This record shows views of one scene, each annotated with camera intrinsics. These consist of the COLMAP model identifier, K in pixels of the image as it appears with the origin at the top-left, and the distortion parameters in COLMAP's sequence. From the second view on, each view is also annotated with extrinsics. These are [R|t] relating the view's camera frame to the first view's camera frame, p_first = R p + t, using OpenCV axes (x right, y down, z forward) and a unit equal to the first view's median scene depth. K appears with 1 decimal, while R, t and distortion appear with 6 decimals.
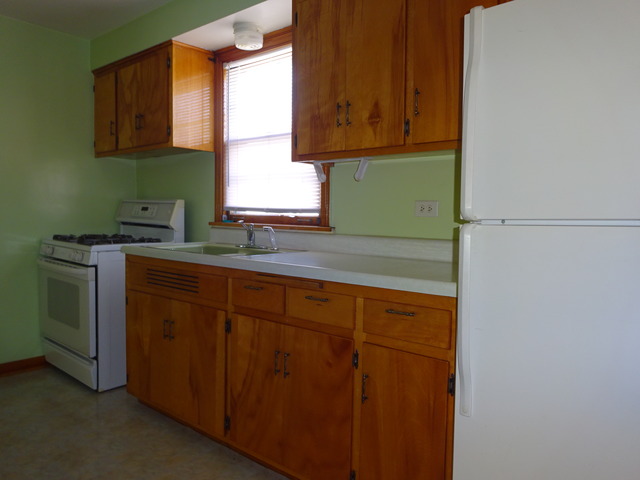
lens RADIAL K [[467.5, 0, 320.0], [0, 467.5, 240.0], [0, 0, 1]] dist [0.001416, 0.000403]
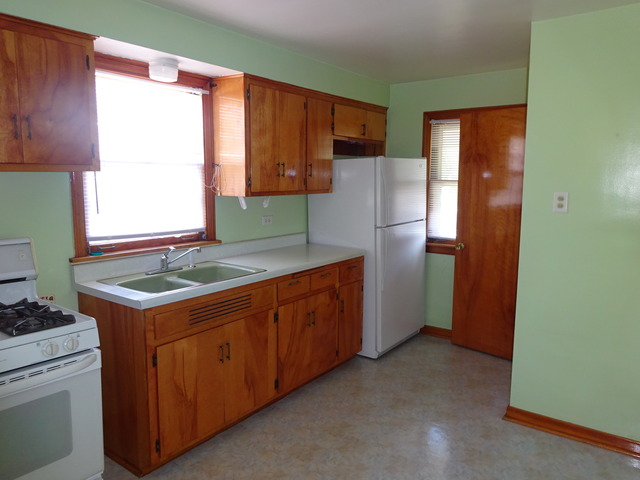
lens RADIAL K [[467.5, 0, 320.0], [0, 467.5, 240.0], [0, 0, 1]] dist [0.001416, 0.000403]
pose [[-0.054764, -0.145812, 0.987795, -1.476257], [0.050400, 0.987615, 0.148579, -0.237710], [-0.997227, 0.057922, -0.046736, 0.863902]]
